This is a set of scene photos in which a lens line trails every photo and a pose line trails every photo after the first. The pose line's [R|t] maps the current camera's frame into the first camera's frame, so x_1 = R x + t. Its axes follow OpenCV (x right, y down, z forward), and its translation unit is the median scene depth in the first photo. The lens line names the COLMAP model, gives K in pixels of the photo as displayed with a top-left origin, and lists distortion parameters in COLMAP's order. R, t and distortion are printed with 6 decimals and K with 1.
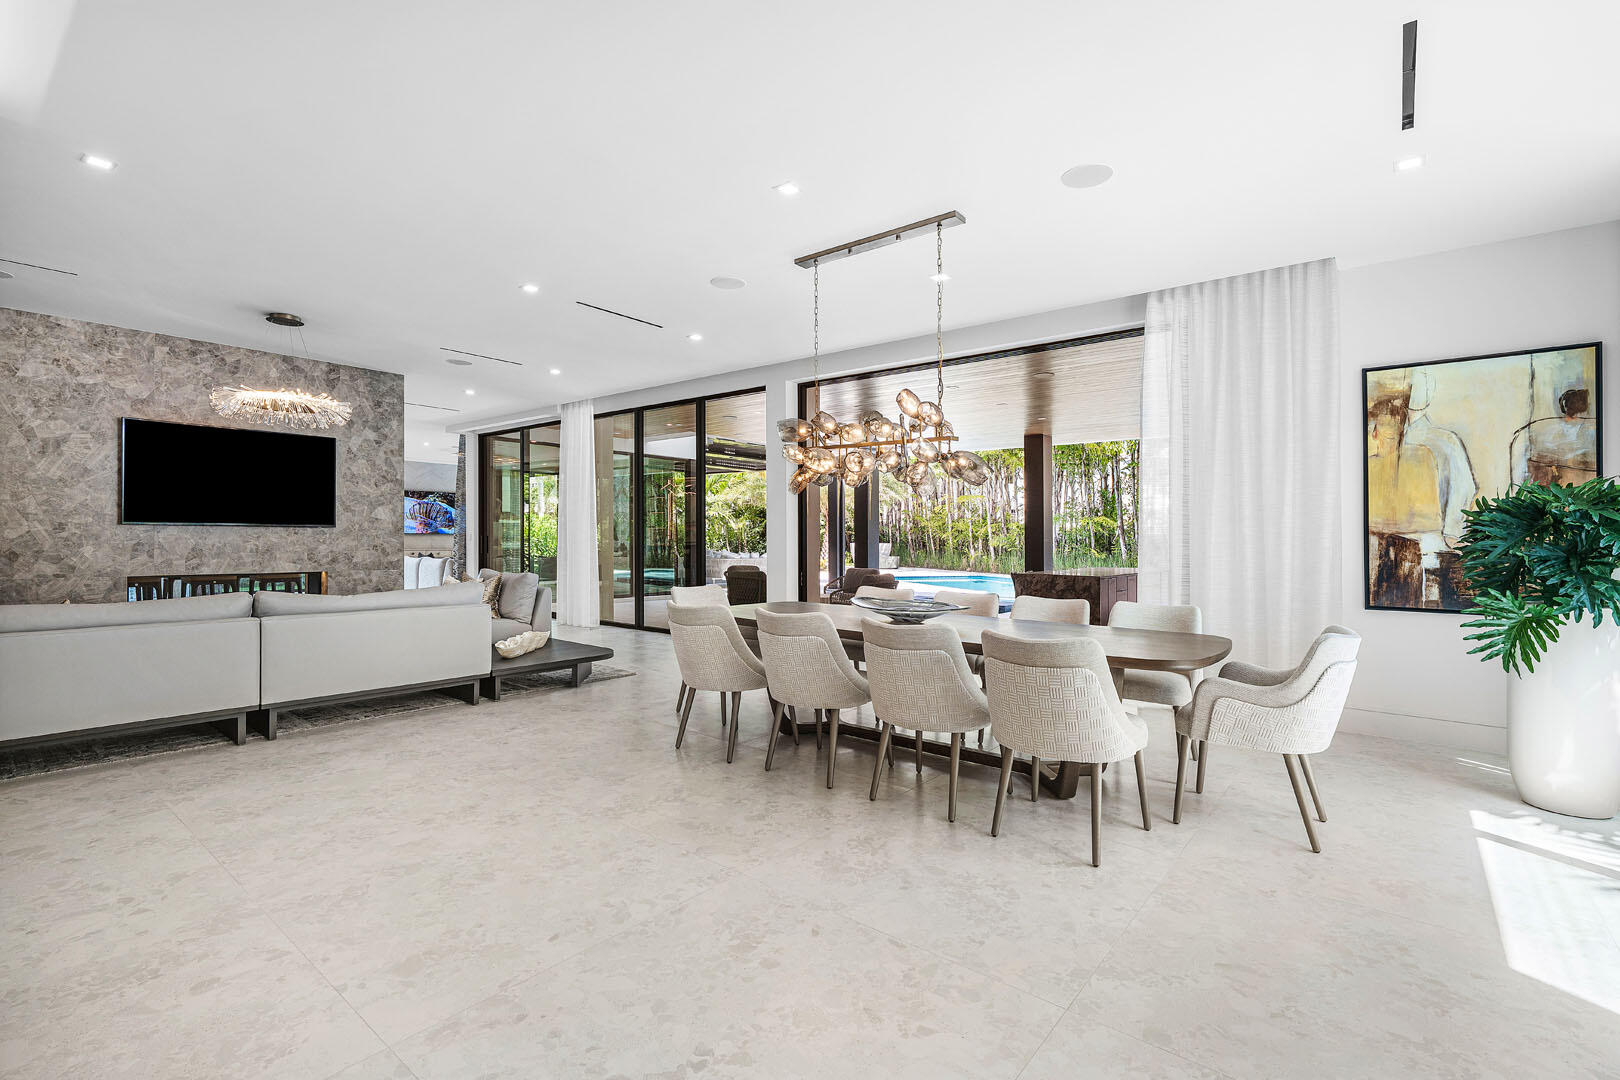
lens RADIAL K [[746.3, 0, 836.4], [0, 746.3, 542.2], [0, 0, 1]] dist [-0.003887, -0.000356]
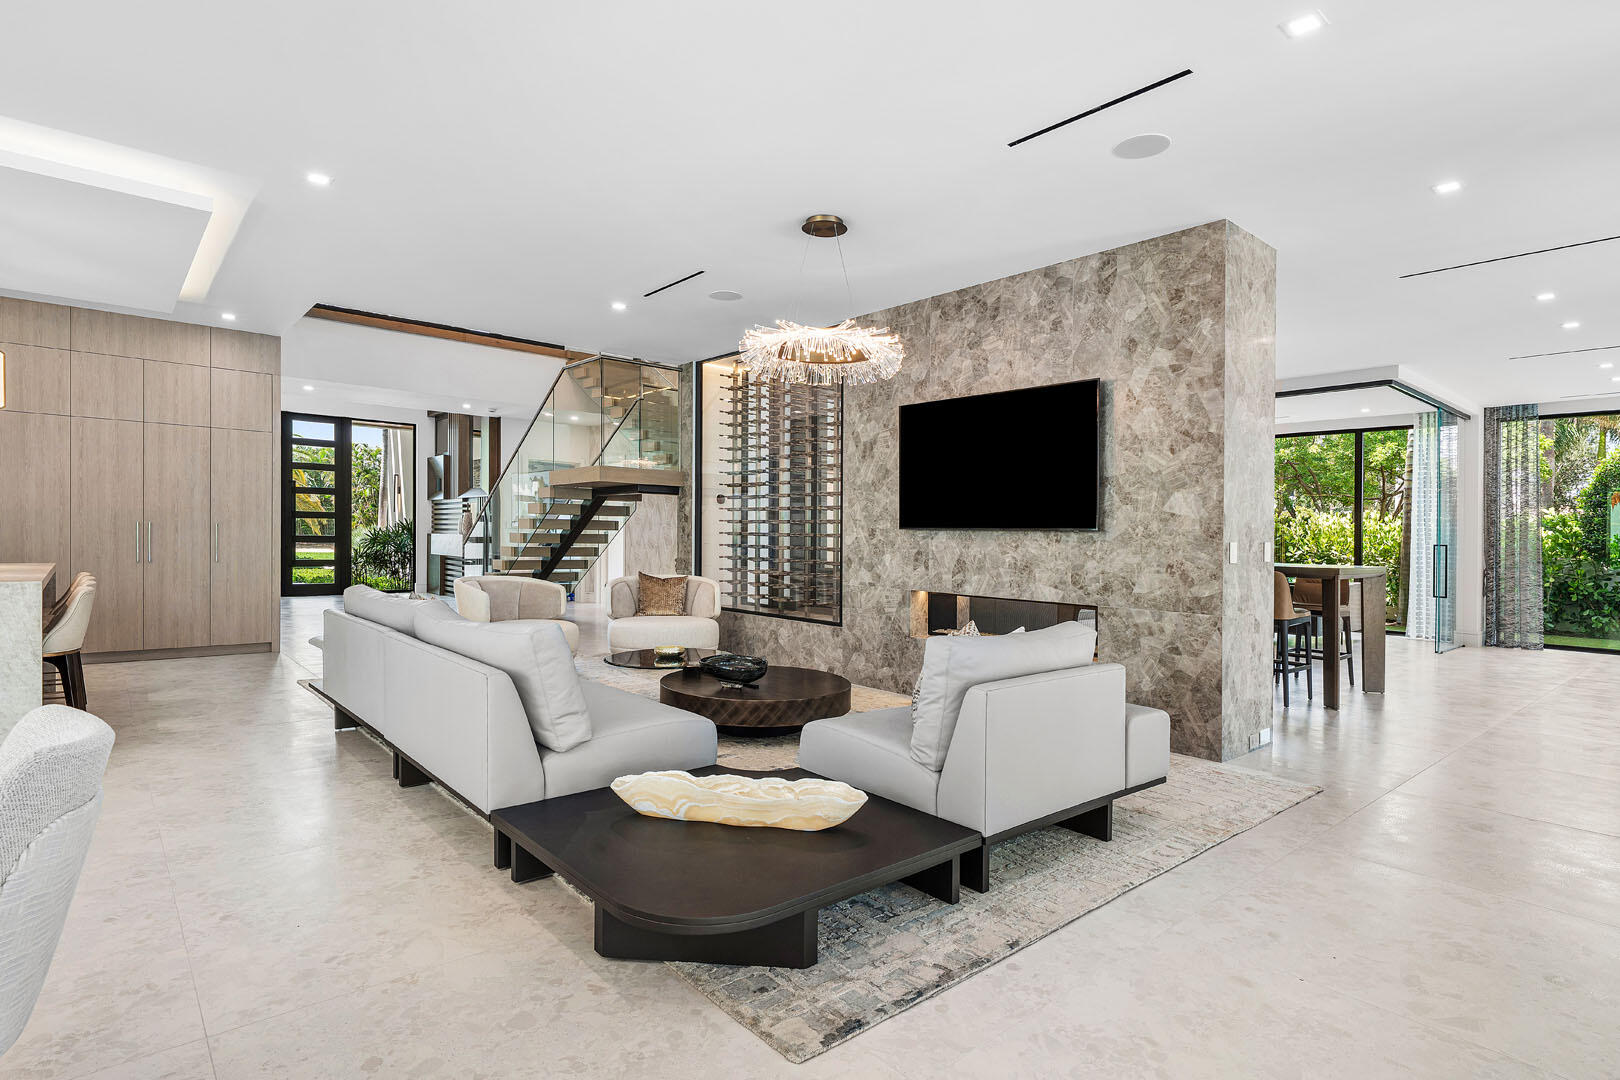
lens RADIAL K [[828.3, 0, 810.0], [0, 828.3, 540.0], [0, 0, 1]] dist [0.001233, 0.000827]
pose [[-0.203017, 0.000568, -0.979175, 0.008810], [-0.017340, 0.999841, 0.004175, -0.013057], [0.979022, 0.017827, -0.202975, 0.991974]]
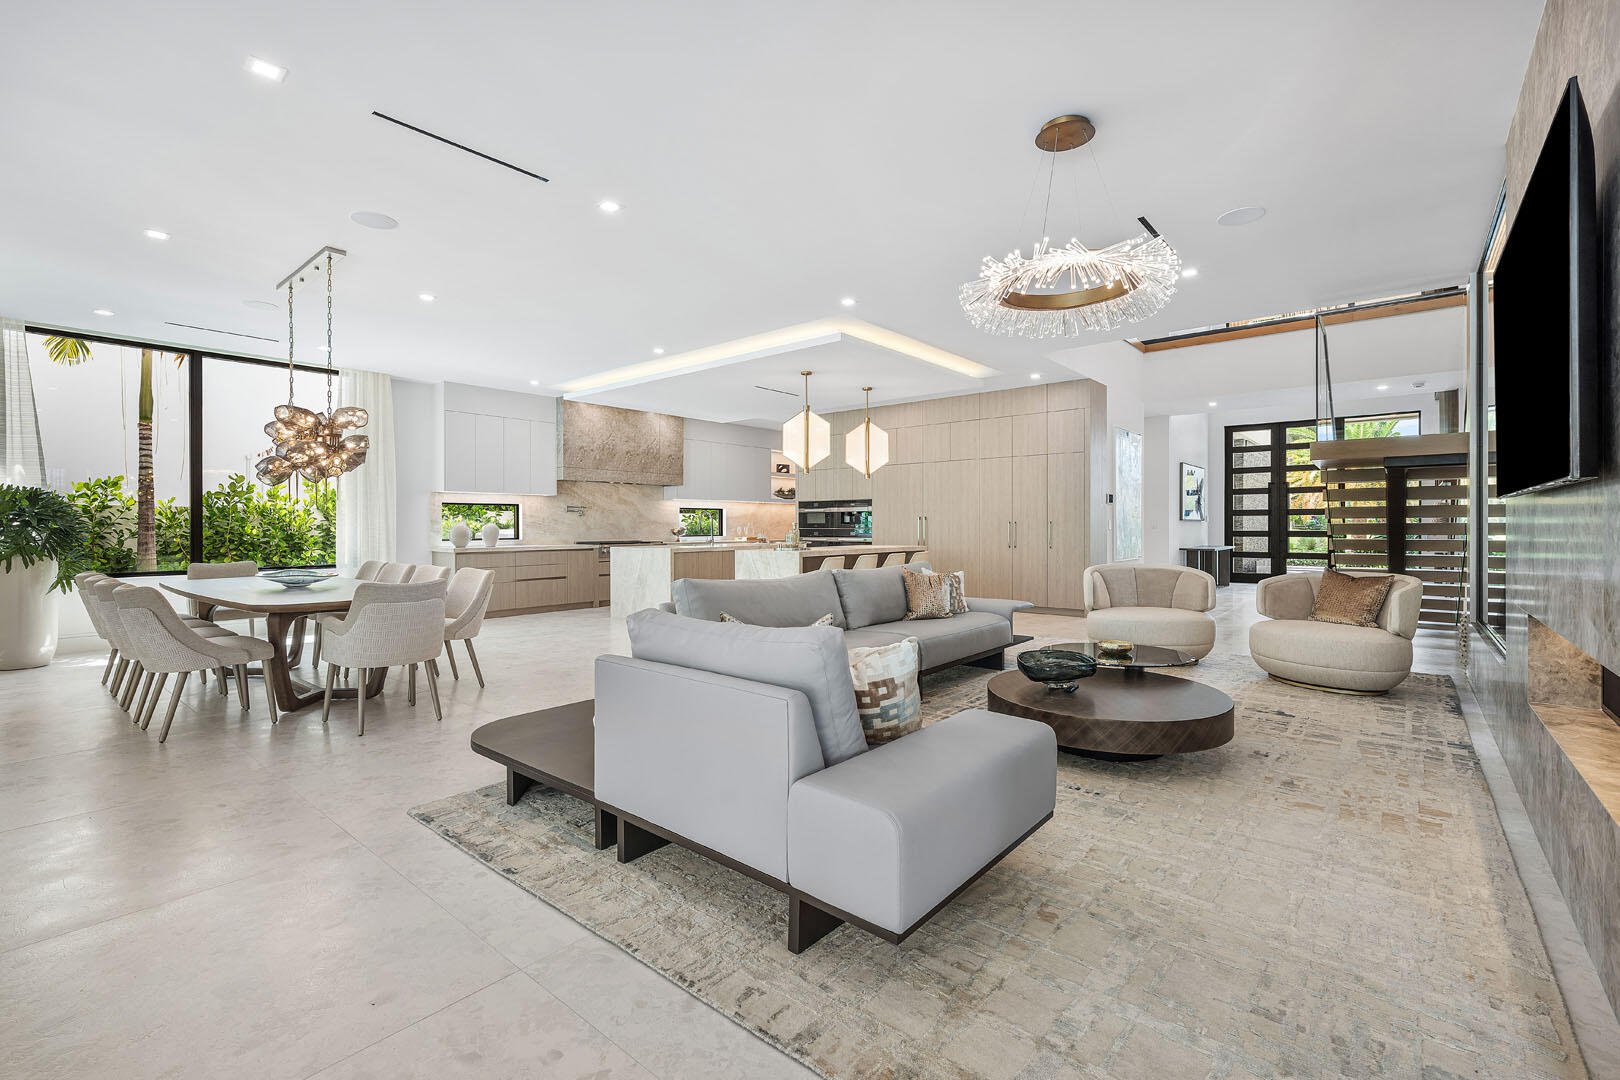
lens RADIAL K [[702.8, 0, 813.9], [0, 702.8, 537.7], [0, 0, 1]] dist [-0.001907, -0.000496]
pose [[-0.999302, 0.002359, 0.037290, -0.494632], [0.002907, 0.999888, 0.014656, -0.007300], [-0.037251, 0.014754, -0.999197, 1.326716]]
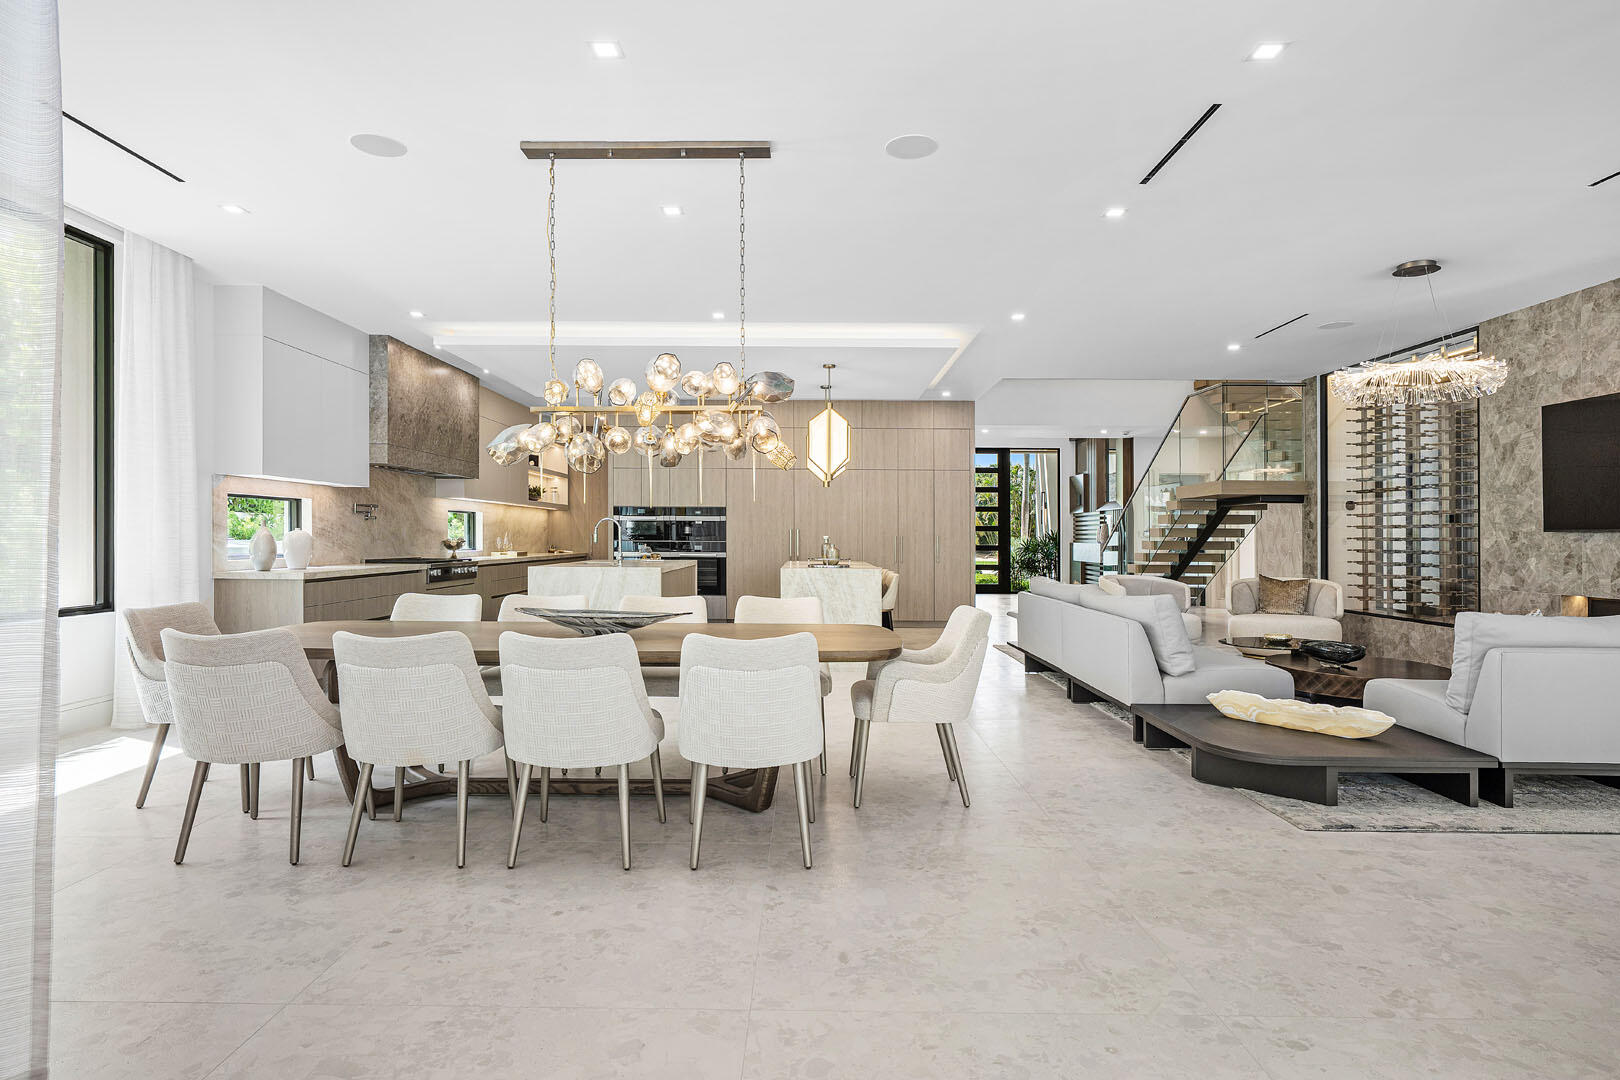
lens RADIAL K [[859.5, 0, 809.6], [0, 859.5, 544.3], [0, 0, 1]] dist [0.001559, -0.000152]
pose [[-0.796825, -0.001287, -0.604208, 0.274355], [-0.006402, 0.999960, 0.006313, -0.010277], [0.604176, 0.008899, -0.796801, 1.157171]]
